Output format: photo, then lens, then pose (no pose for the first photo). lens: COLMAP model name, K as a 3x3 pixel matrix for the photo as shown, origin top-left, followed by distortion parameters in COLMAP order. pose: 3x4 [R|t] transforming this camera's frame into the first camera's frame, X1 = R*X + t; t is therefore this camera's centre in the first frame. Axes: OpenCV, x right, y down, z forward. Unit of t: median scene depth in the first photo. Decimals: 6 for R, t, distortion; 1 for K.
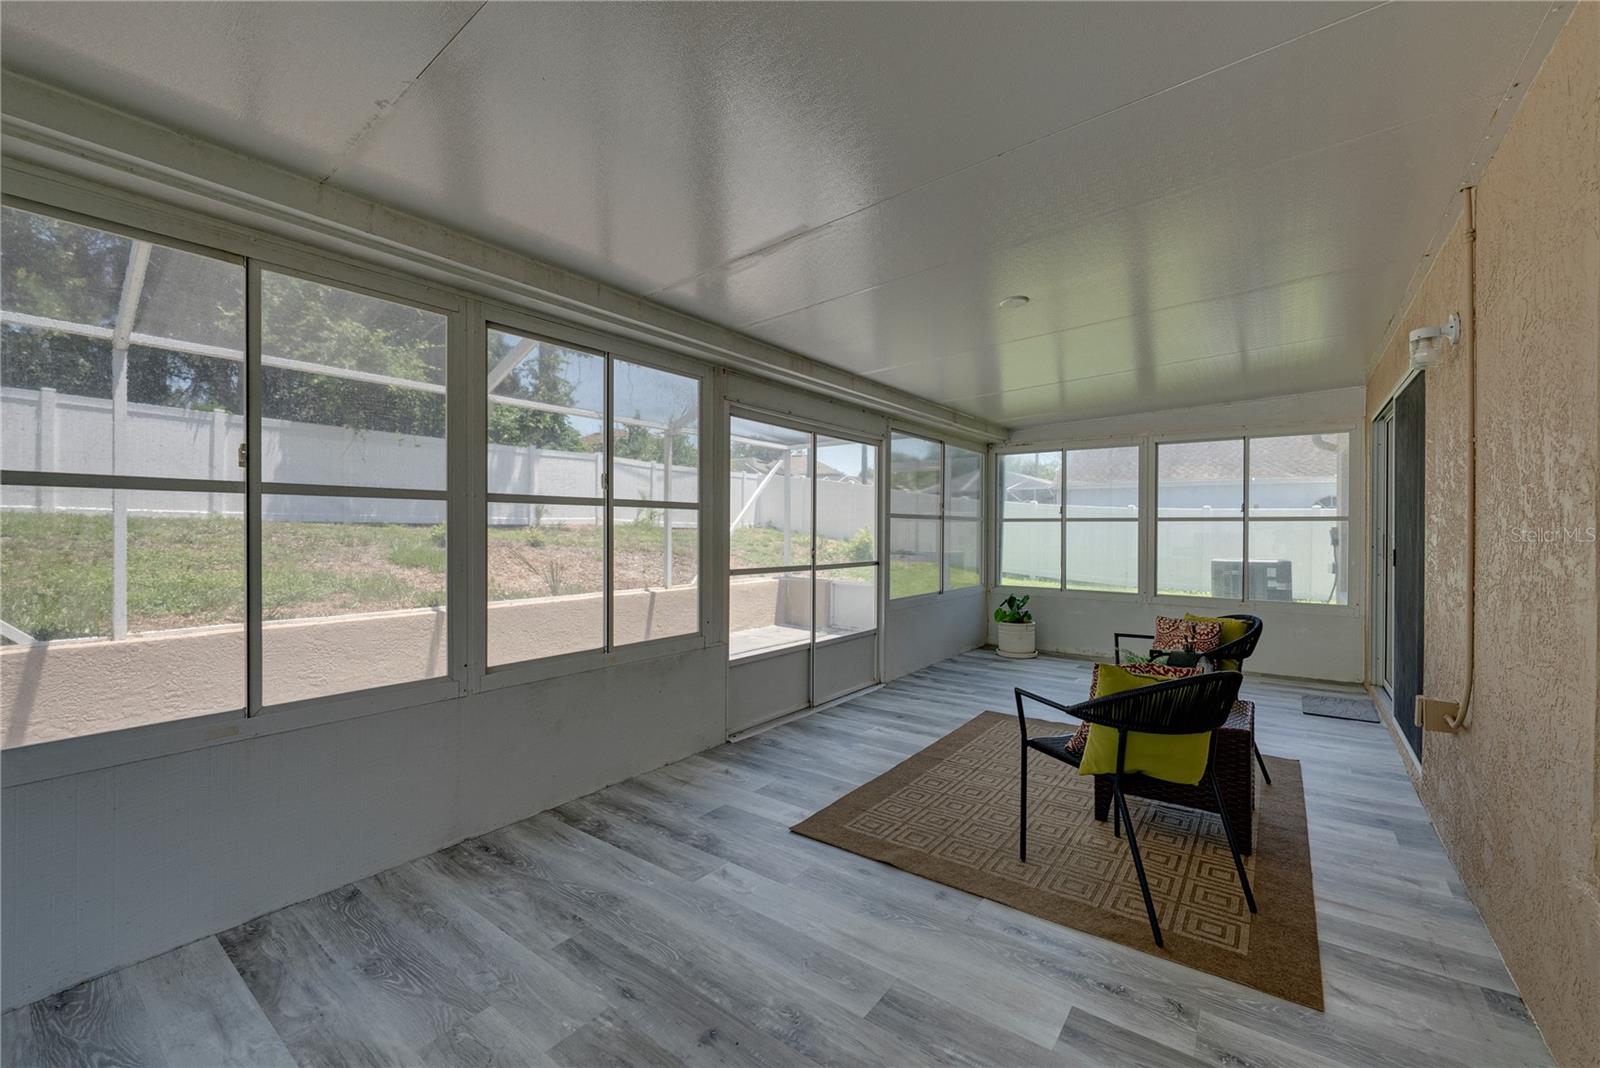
lens RADIAL K [[636.2, 0, 801.9], [0, 636.2, 537.2], [0, 0, 1]] dist [-0.000472, 0.000687]
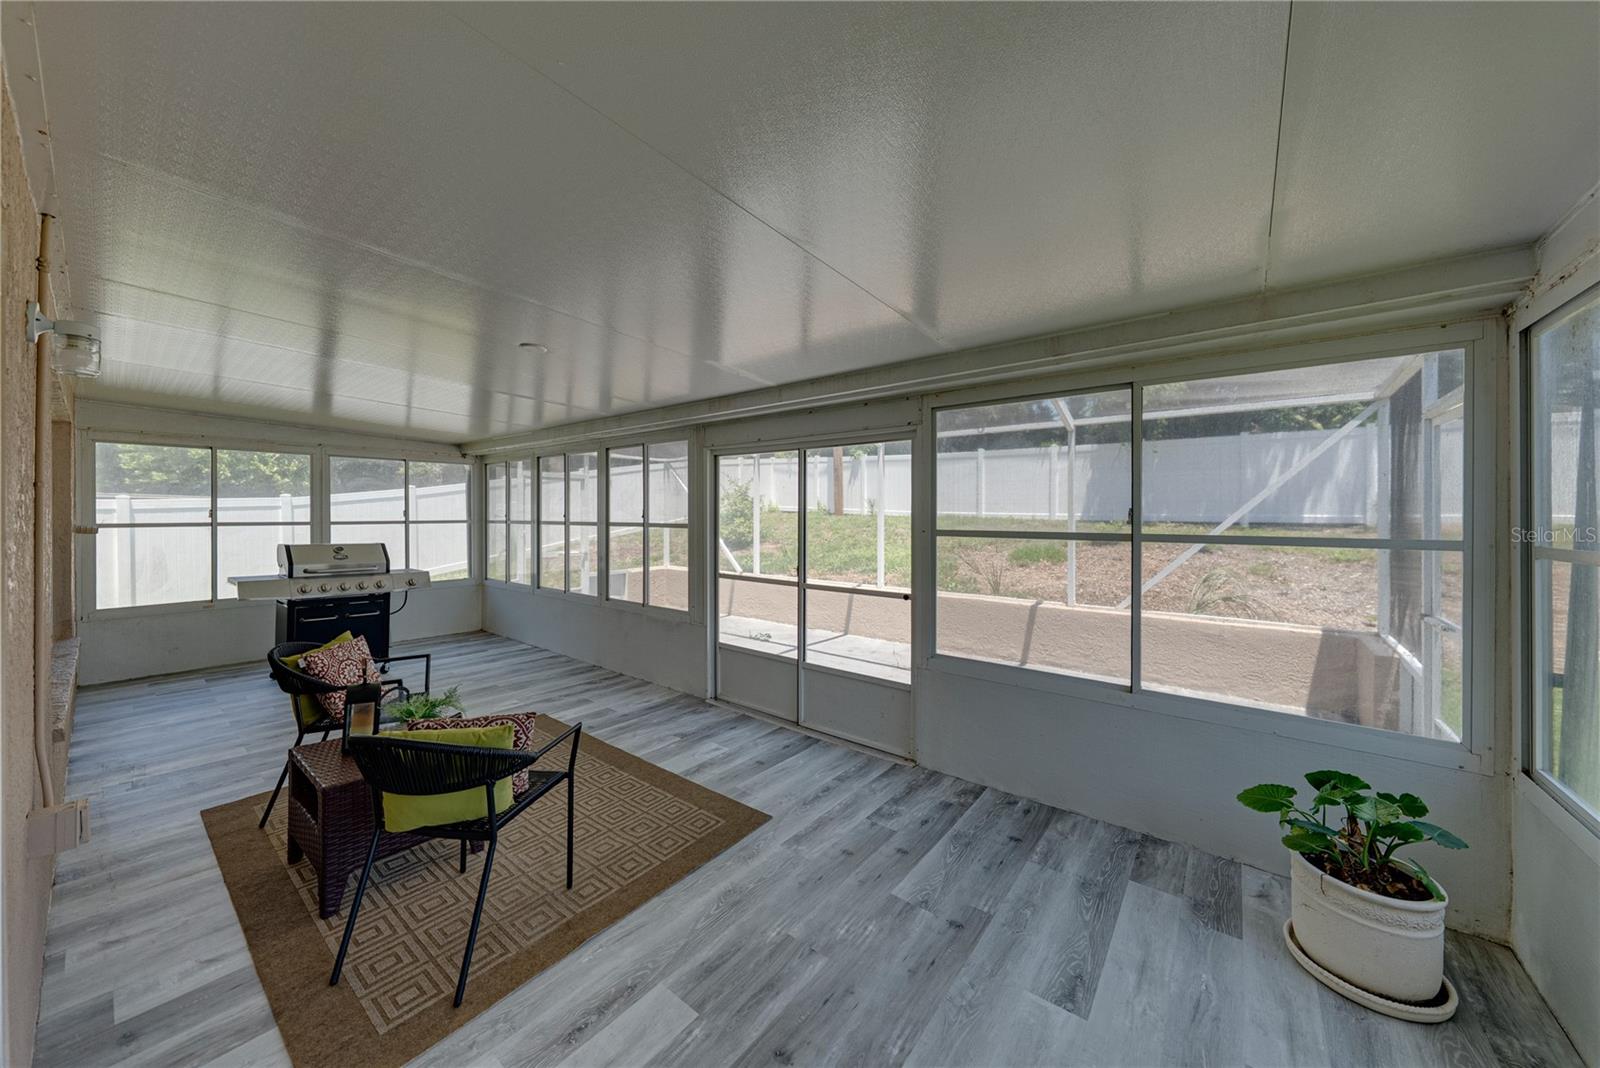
lens RADIAL K [[554.1, 0, 801.0], [0, 554.1, 518.2], [0, 0, 1]] dist [-0.003976, 0.000805]
pose [[-0.016081, 0.001977, -0.999869, 1.114797], [-0.015799, 0.999873, 0.002231, -0.073033], [0.999746, 0.015833, -0.016047, 1.284482]]
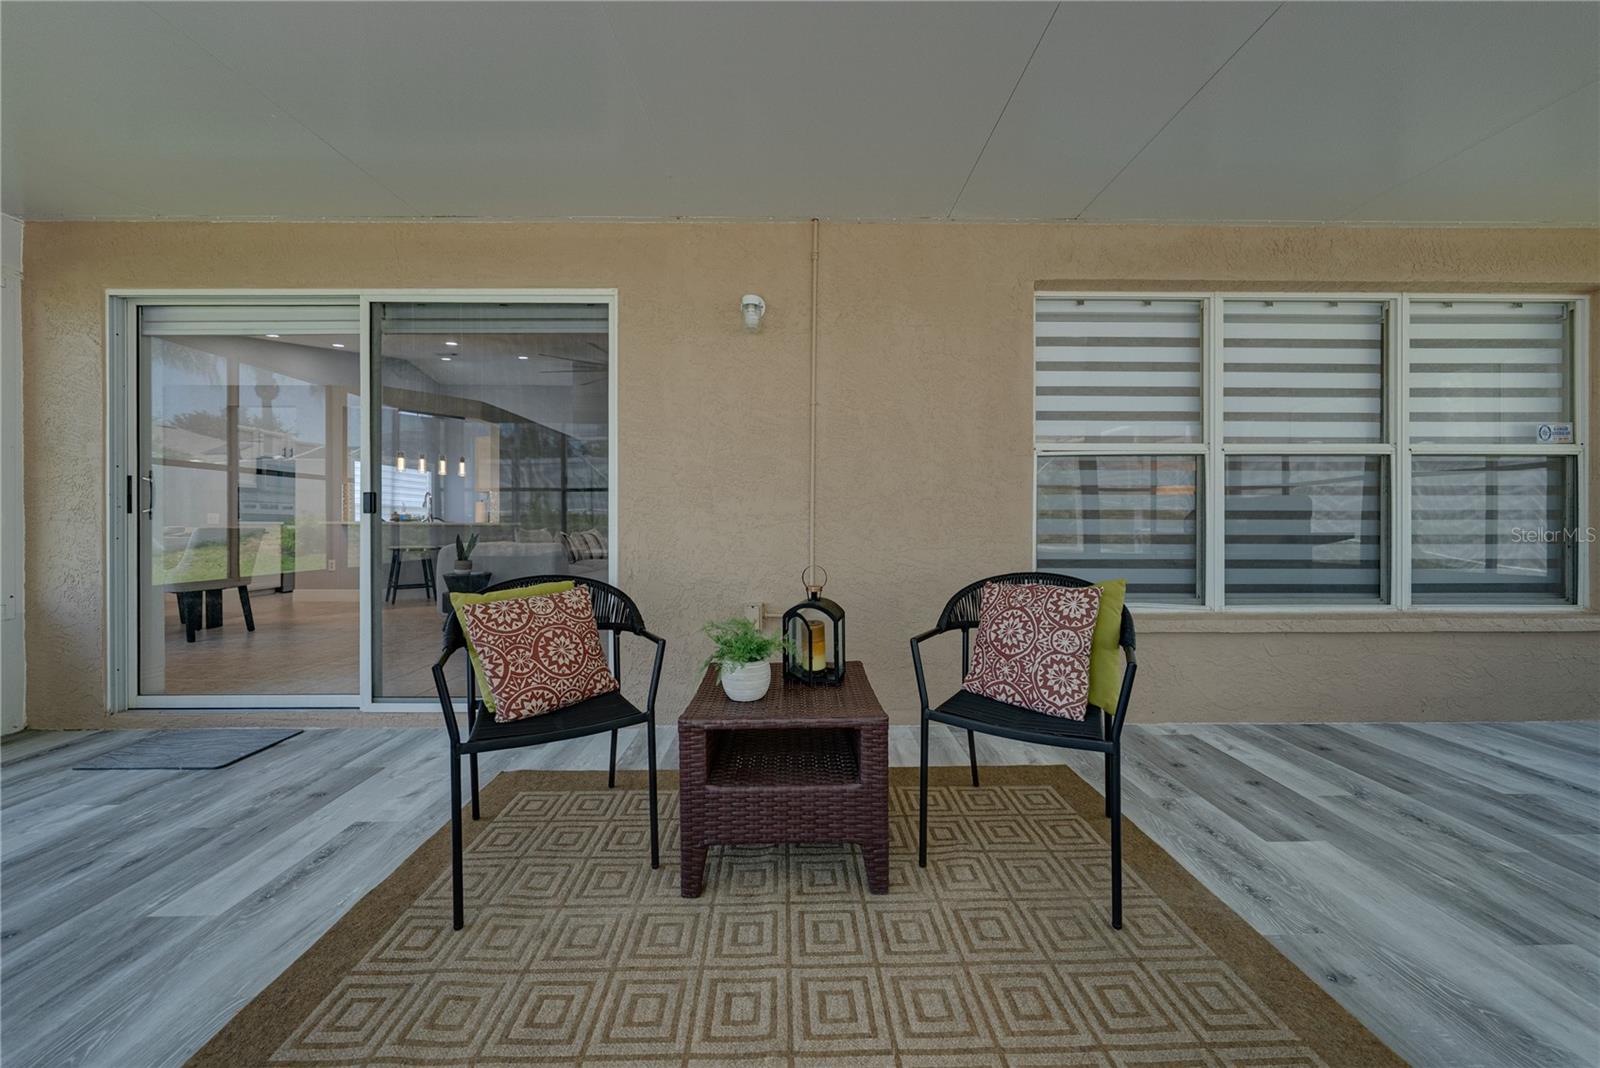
lens RADIAL K [[554.1, 0, 805.7], [0, 554.1, 522.5], [0, 0, 1]] dist [-0.003976, 0.000805]
pose [[-0.613257, -0.001389, 0.789882, 0.065316], [0.010151, 0.999902, 0.009639, 0.059639], [-0.789818, 0.013929, -0.613183, 1.066426]]
